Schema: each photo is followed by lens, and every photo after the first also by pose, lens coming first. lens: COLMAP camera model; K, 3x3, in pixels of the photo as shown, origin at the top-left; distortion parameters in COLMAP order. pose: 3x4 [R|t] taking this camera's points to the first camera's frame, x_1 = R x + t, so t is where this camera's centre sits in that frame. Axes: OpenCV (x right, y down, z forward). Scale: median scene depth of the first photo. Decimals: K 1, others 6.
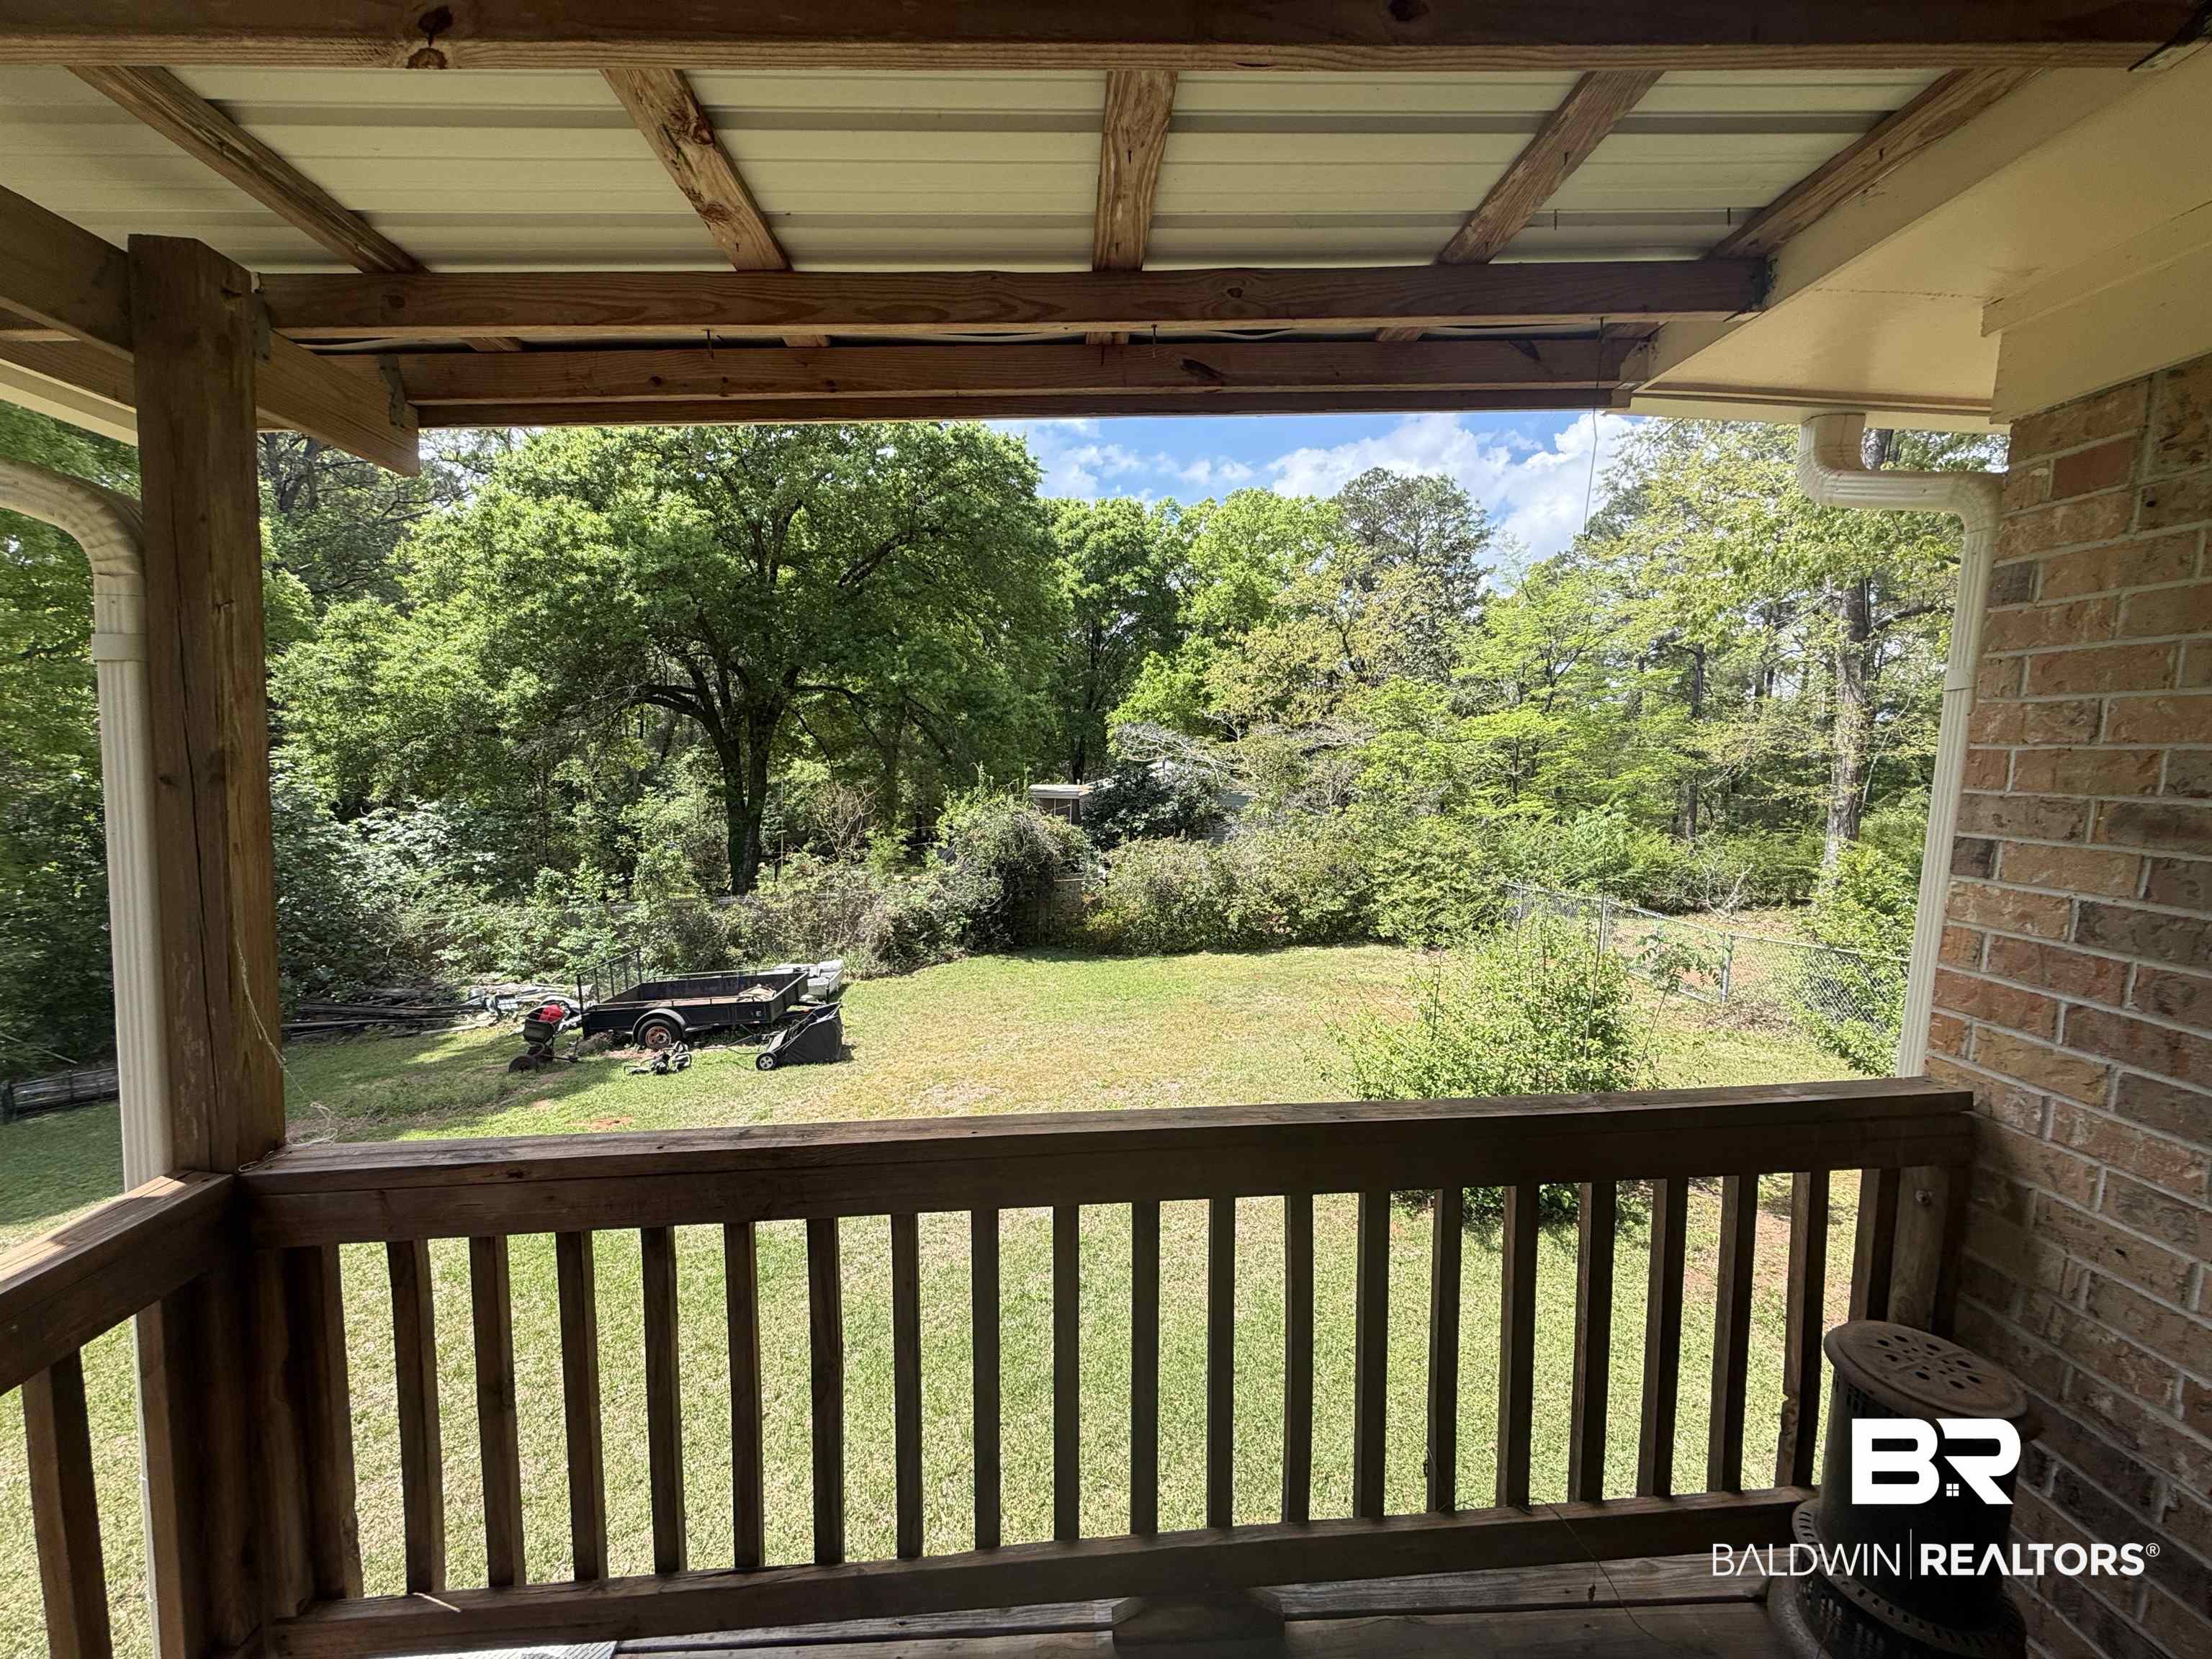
lens RADIAL K [[884.2, 0, 1100.0], [0, 884.2, 824.2], [0, 0, 1]] dist [-0.000698, -0.000034]
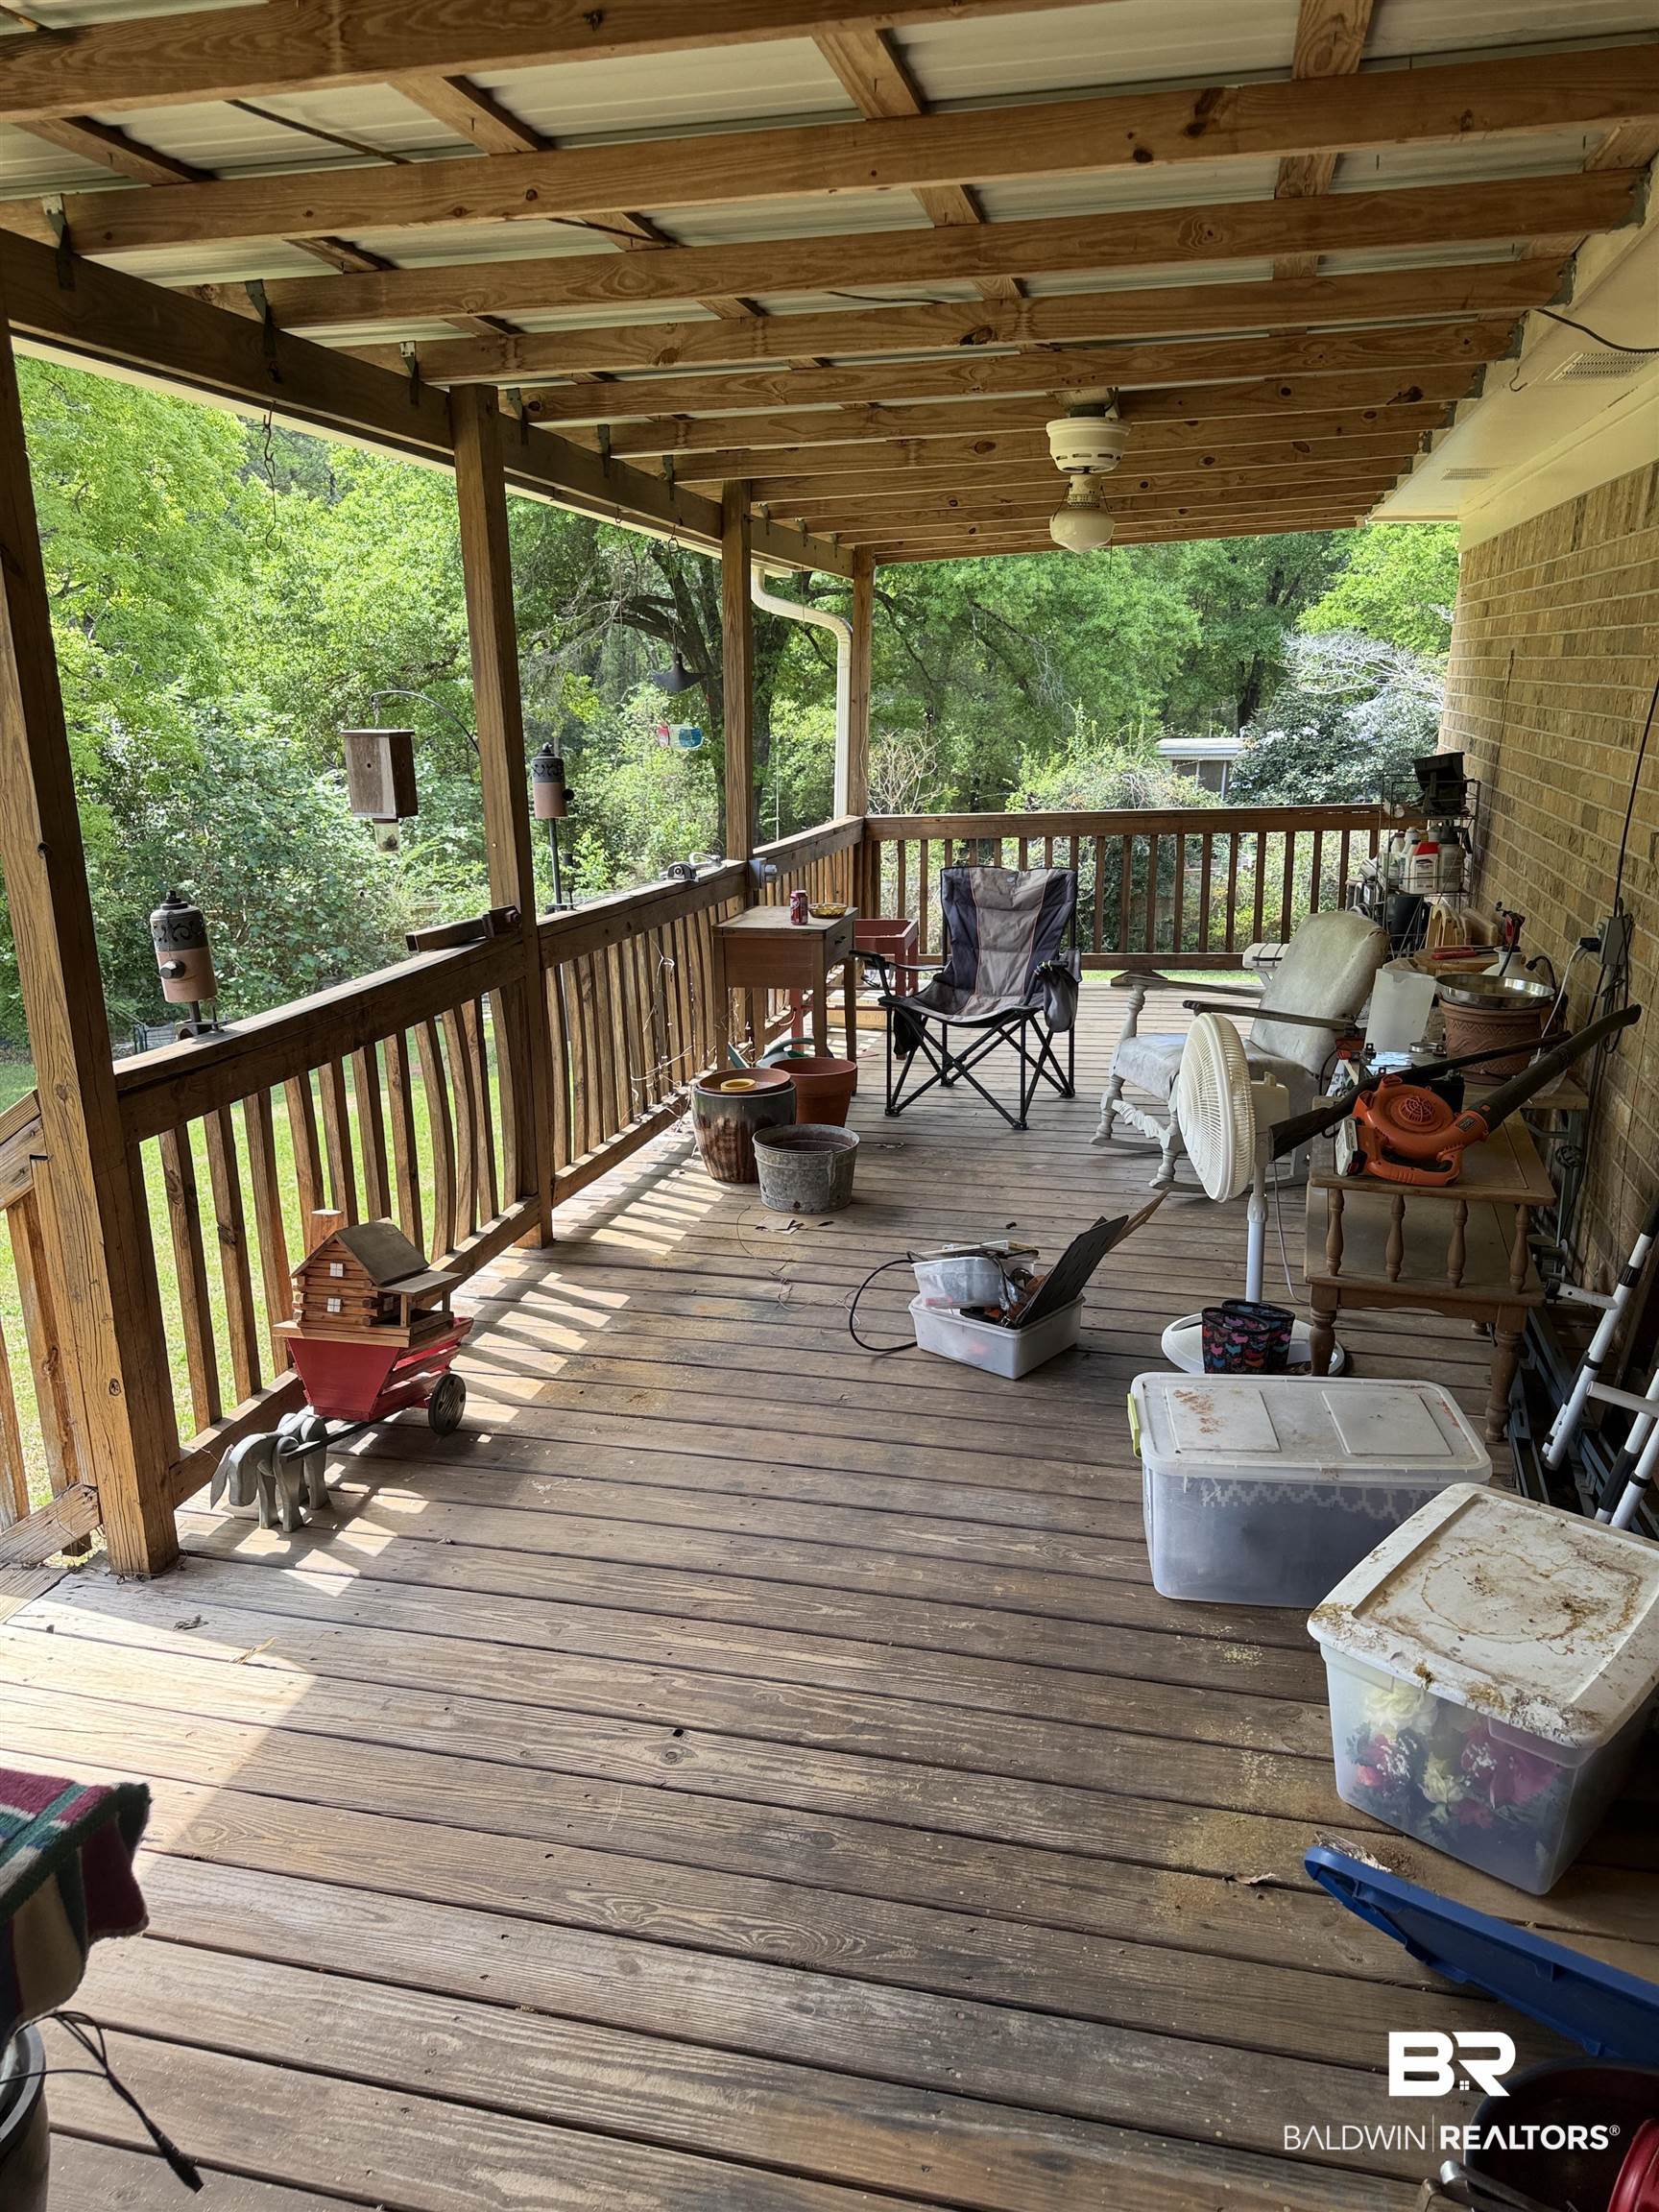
lens RADIAL K [[1573.4, 0, 814.2], [0, 1573.4, 1100.4], [0, 0, 1]] dist [0.065116, -0.002270]
pose [[0.956641, 0.056278, -0.285780, 0.033913], [-0.005515, 0.984480, 0.175408, 0.019358], [0.291217, -0.166226, 0.942105, -0.255999]]
